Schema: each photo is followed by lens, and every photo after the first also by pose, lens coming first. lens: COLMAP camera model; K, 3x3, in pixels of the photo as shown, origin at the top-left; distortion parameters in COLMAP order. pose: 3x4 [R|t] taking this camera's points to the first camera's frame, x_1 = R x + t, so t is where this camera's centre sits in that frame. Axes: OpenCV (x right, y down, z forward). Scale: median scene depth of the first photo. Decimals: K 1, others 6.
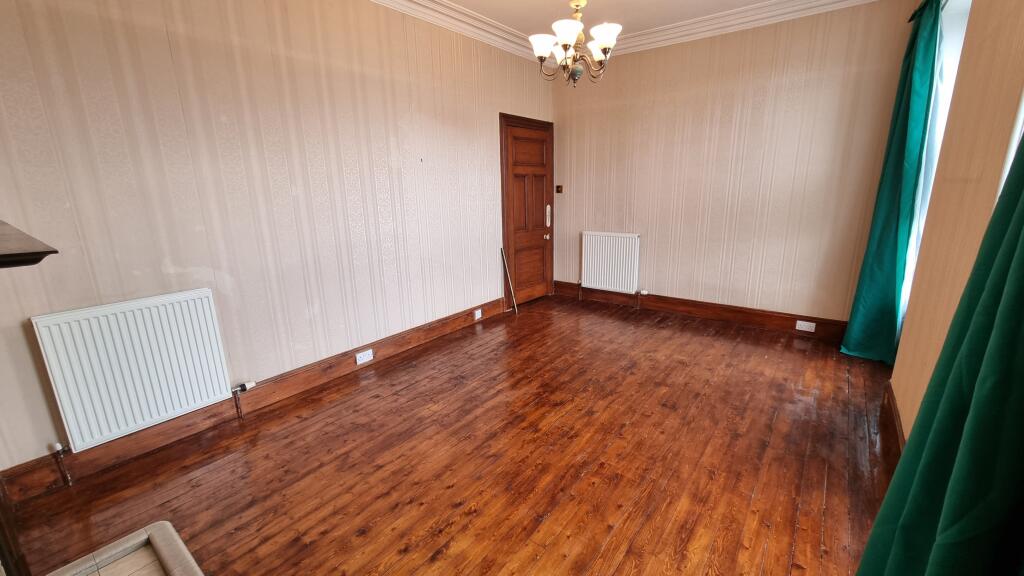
lens RADIAL K [[415.2, 0, 512.0], [0, 415.2, 288.0], [0, 0, 1]] dist [0.001023, 0.000098]
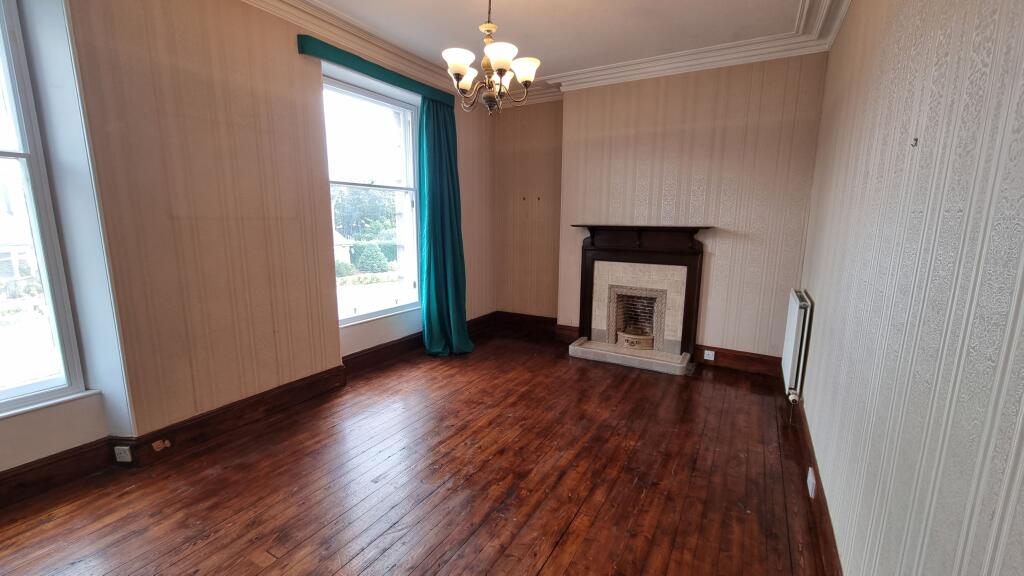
lens RADIAL K [[415.2, 0, 512.0], [0, 415.2, 288.0], [0, 0, 1]] dist [0.001023, 0.000098]
pose [[-0.991181, 0.038020, -0.126944, 0.188110], [-0.017158, 0.913073, 0.407435, -0.403114], [0.131400, 0.406020, -0.904368, 1.598711]]
